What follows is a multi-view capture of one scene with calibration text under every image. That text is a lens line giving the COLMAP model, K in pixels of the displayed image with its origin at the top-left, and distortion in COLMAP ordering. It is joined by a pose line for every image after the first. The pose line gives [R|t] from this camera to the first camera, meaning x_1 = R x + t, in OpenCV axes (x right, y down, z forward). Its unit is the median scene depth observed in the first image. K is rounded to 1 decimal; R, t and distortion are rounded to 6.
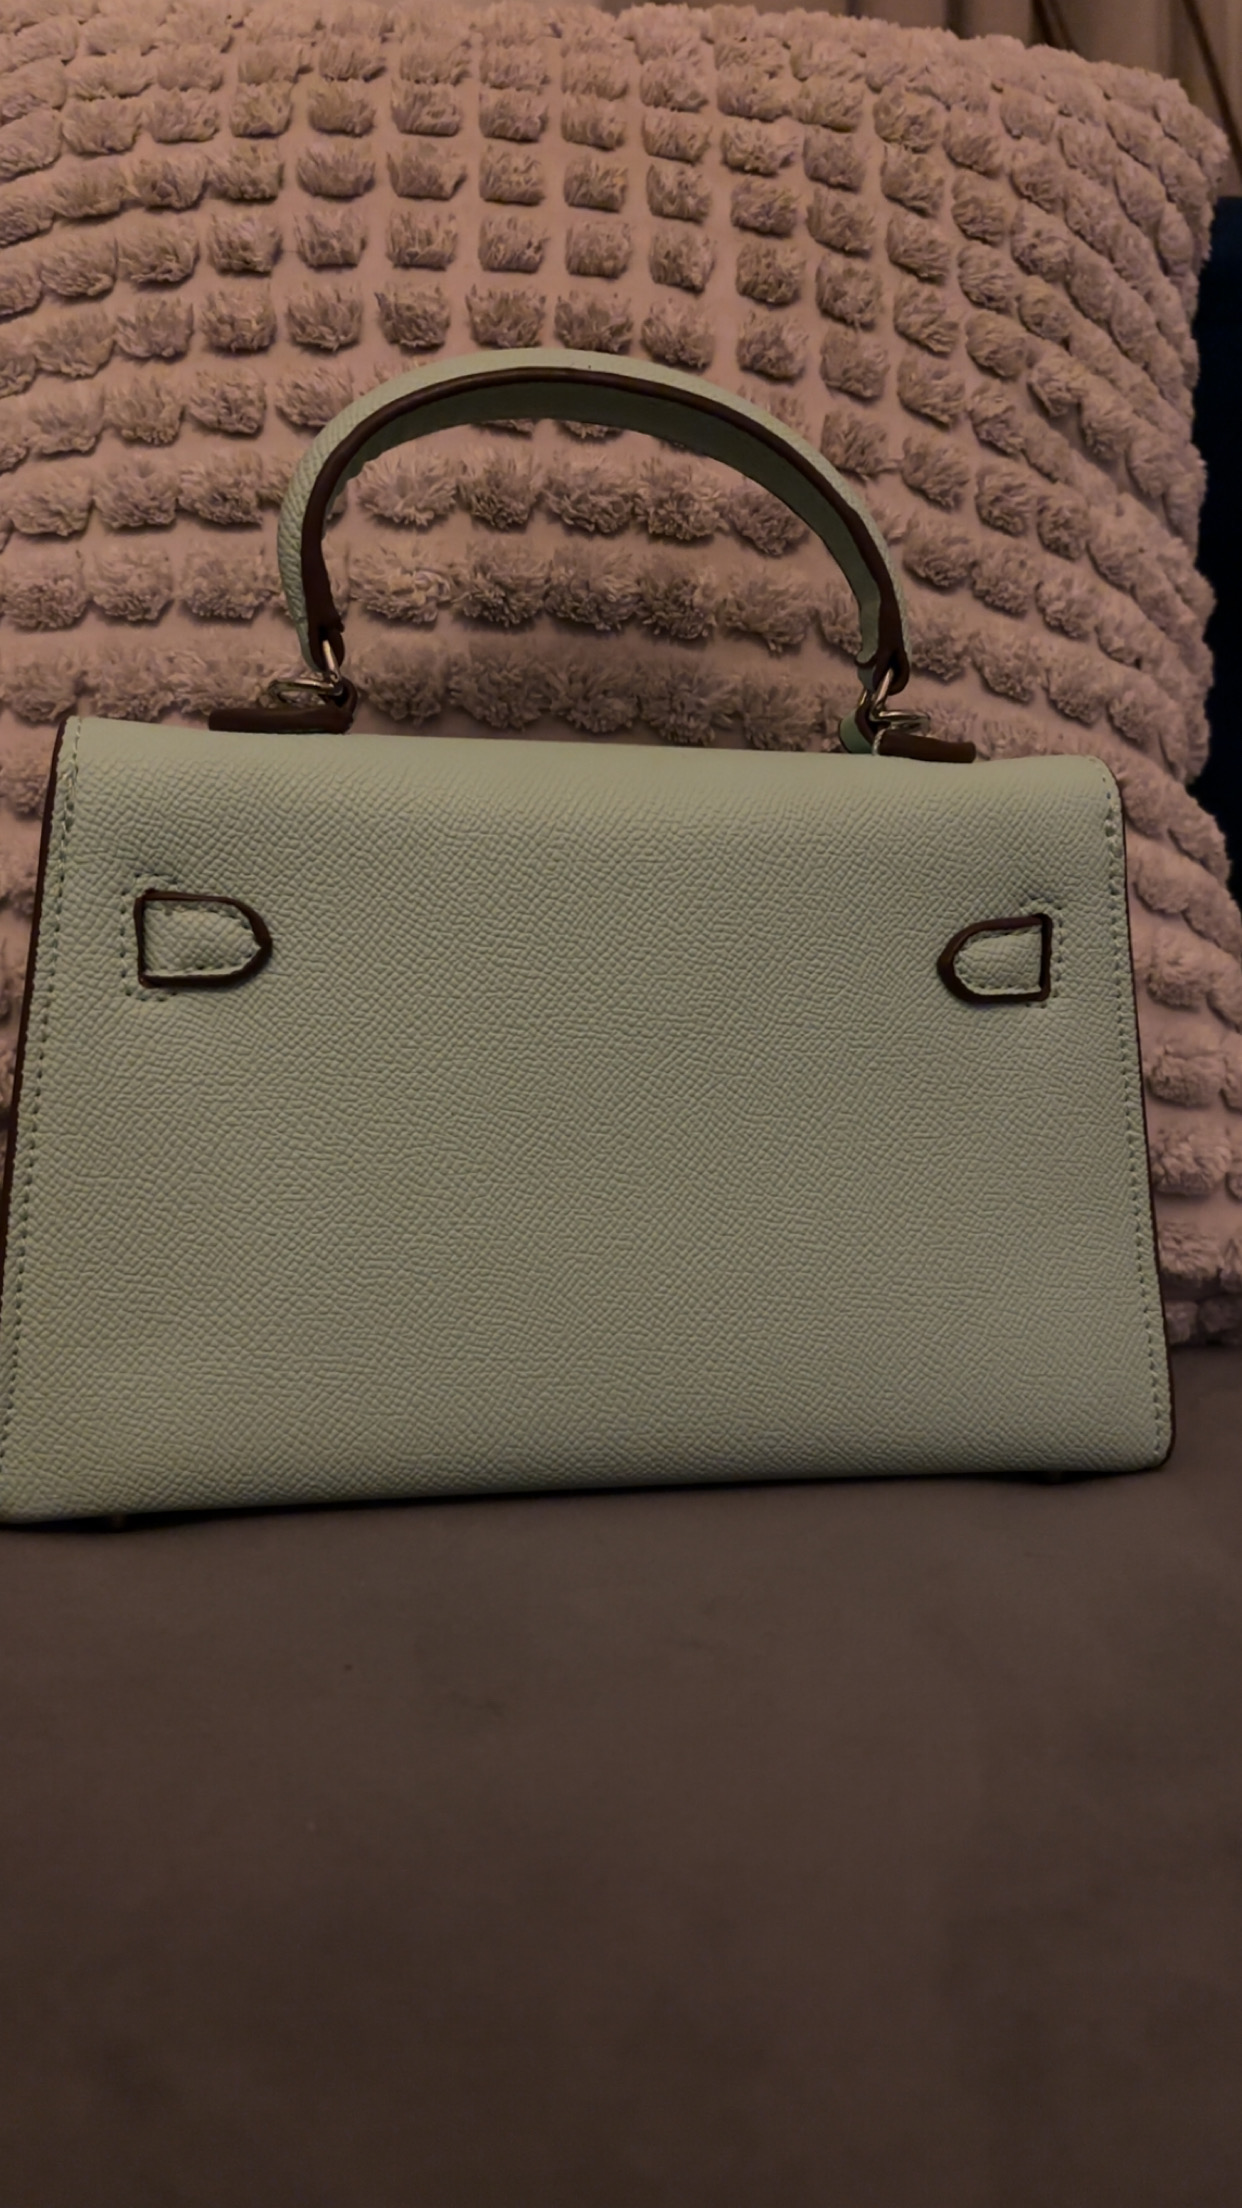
lens RADIAL K [[1778.4, 0, 610.3], [0, 1778.4, 1127.9], [0, 0, 1]] dist [-0.010843, 0.014835]
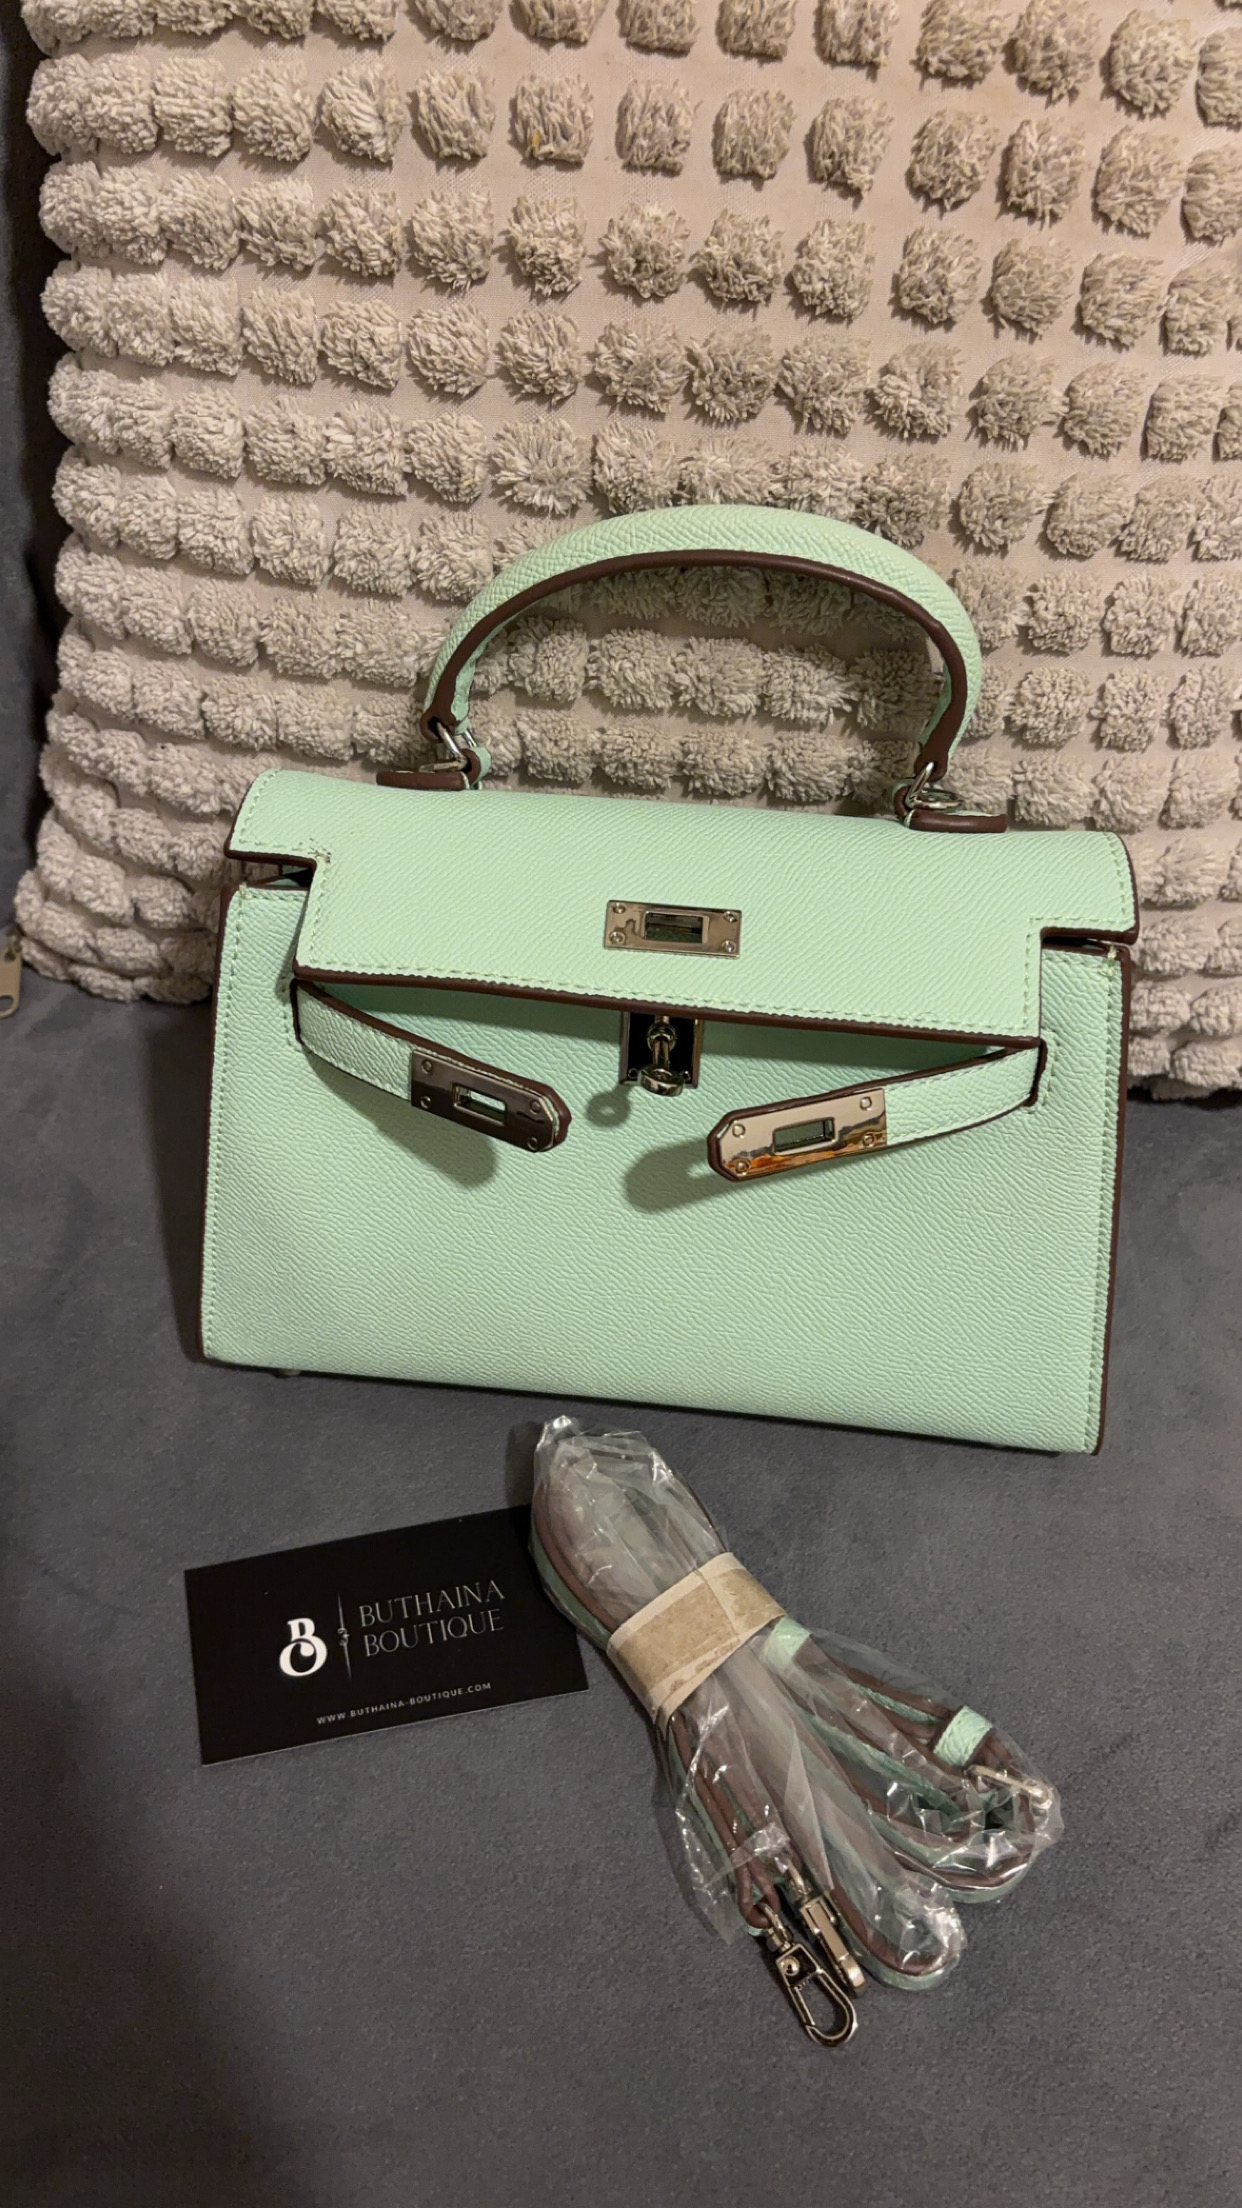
lens RADIAL K [[1778.4, 0, 622.8], [0, 1778.4, 1112.5], [0, 0, 1]] dist [-0.010843, 0.014835]
pose [[0.986717, 0.099291, -0.128569, 0.090636], [0.008720, 0.757942, 0.652264, -0.708431], [0.162212, -0.644721, 0.747009, 0.020490]]
